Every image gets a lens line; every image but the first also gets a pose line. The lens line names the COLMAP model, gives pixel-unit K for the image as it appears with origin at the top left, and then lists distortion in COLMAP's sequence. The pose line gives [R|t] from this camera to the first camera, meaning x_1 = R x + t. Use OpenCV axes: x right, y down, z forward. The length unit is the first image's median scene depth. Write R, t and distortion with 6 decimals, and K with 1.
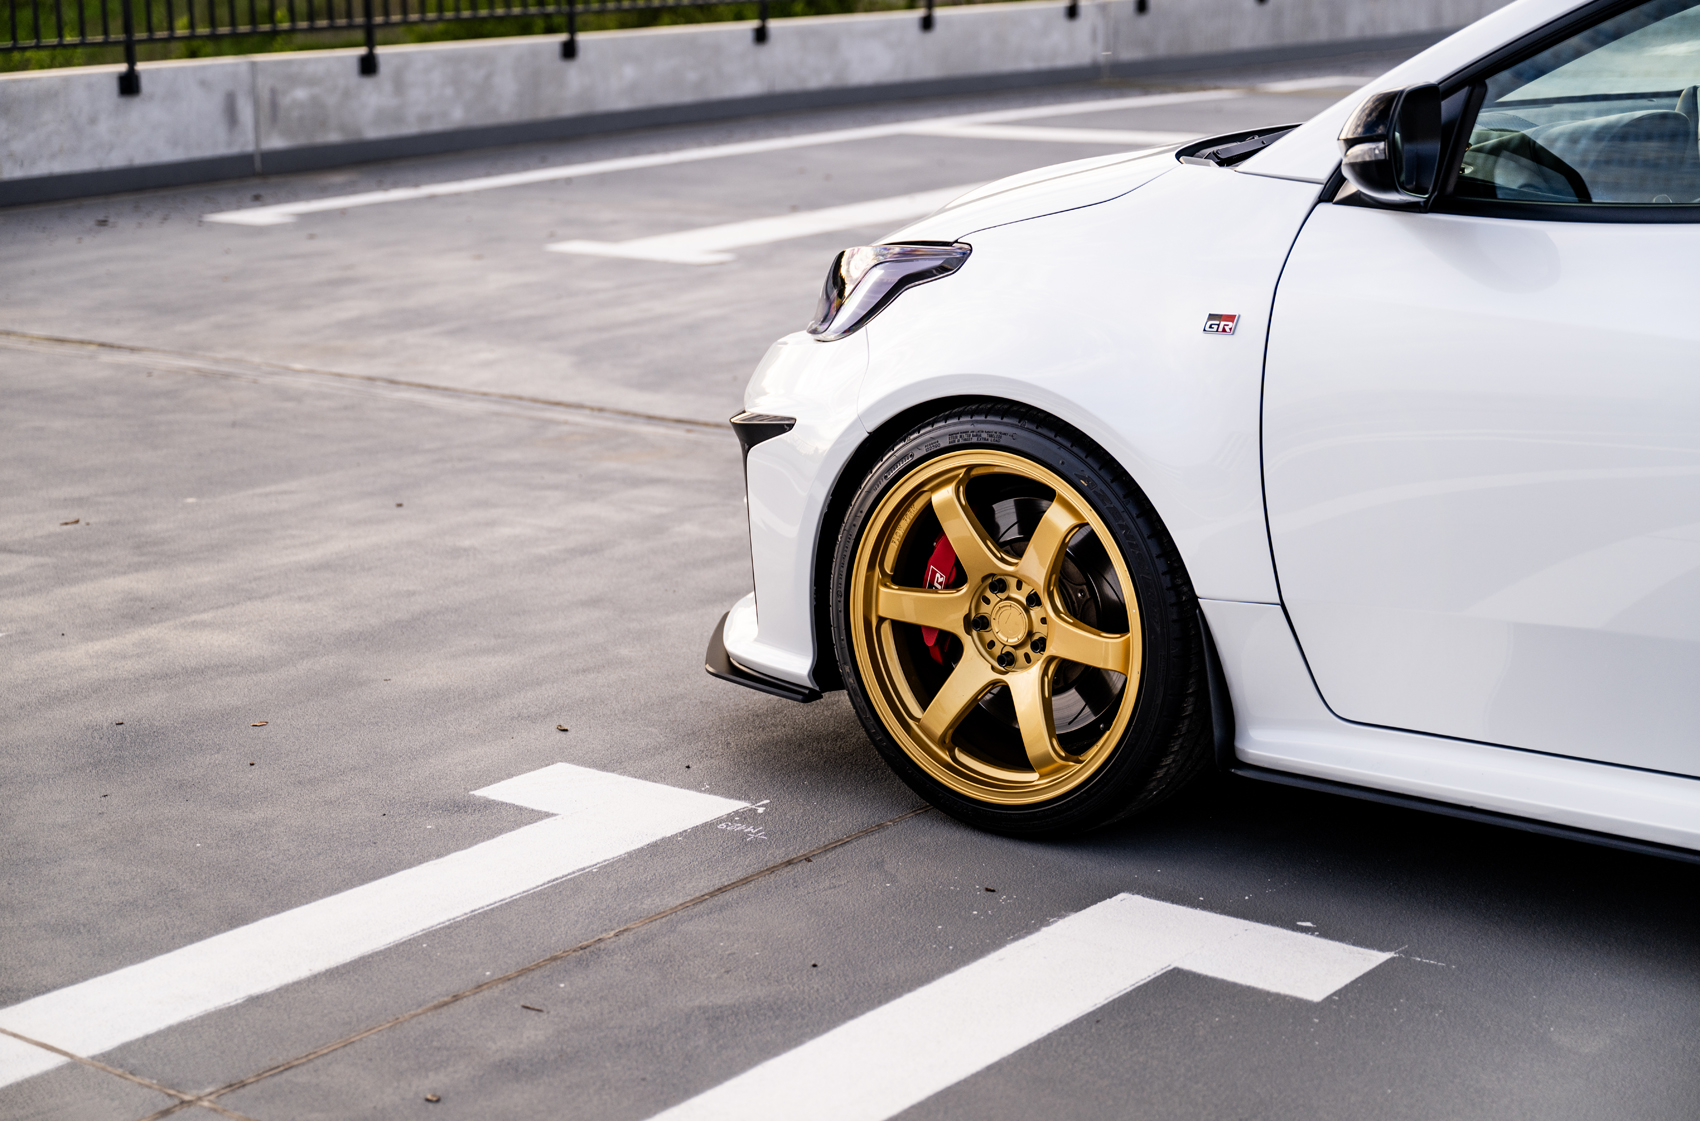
lens RADIAL K [[2883.9, 0, 850.8], [0, 2883.9, 560.1], [0, 0, 1]] dist [0.033696, 0.000000]
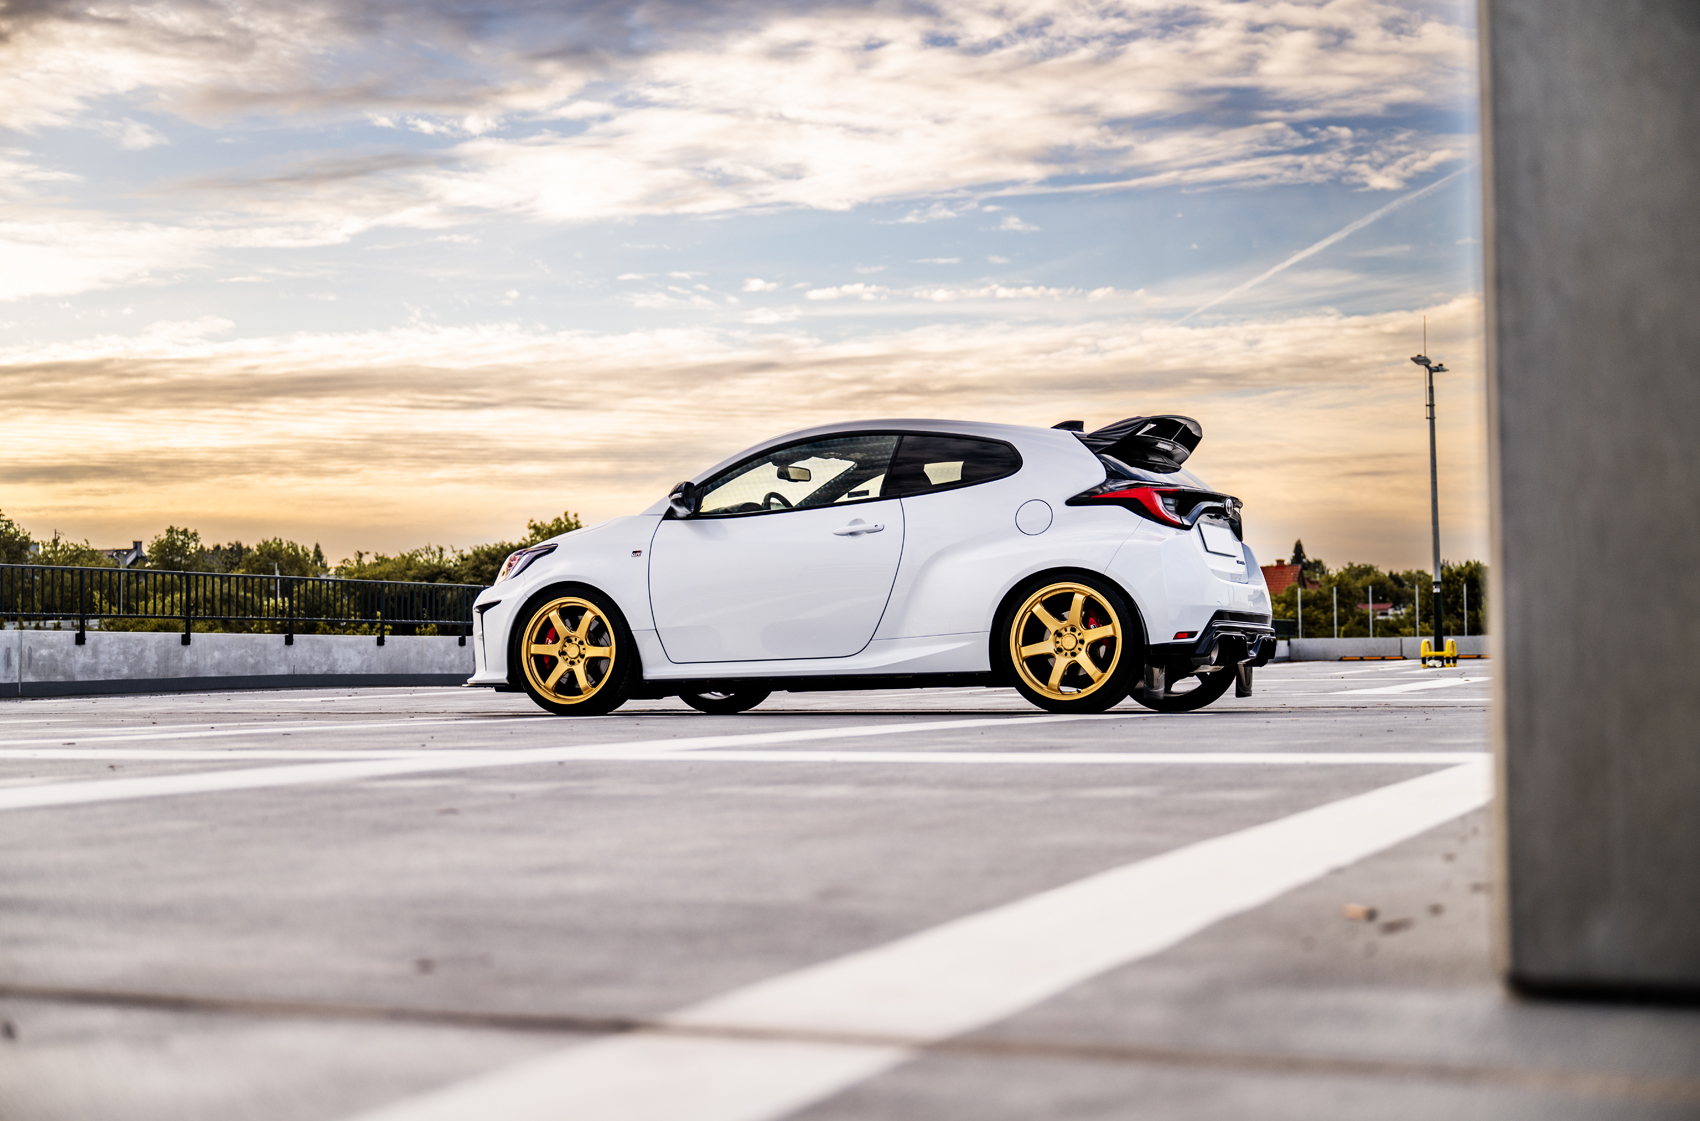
lens RADIAL K [[2394.4, 0, 849.9], [0, 2394.4, 560.4], [0, 0, 1]] dist [-0.017974, 0.000000]
pose [[0.962523, 0.019179, 0.270522, -0.383234], [0.054921, 0.963044, -0.263684, 0.660554], [-0.265582, 0.268659, 0.925899, -1.660157]]
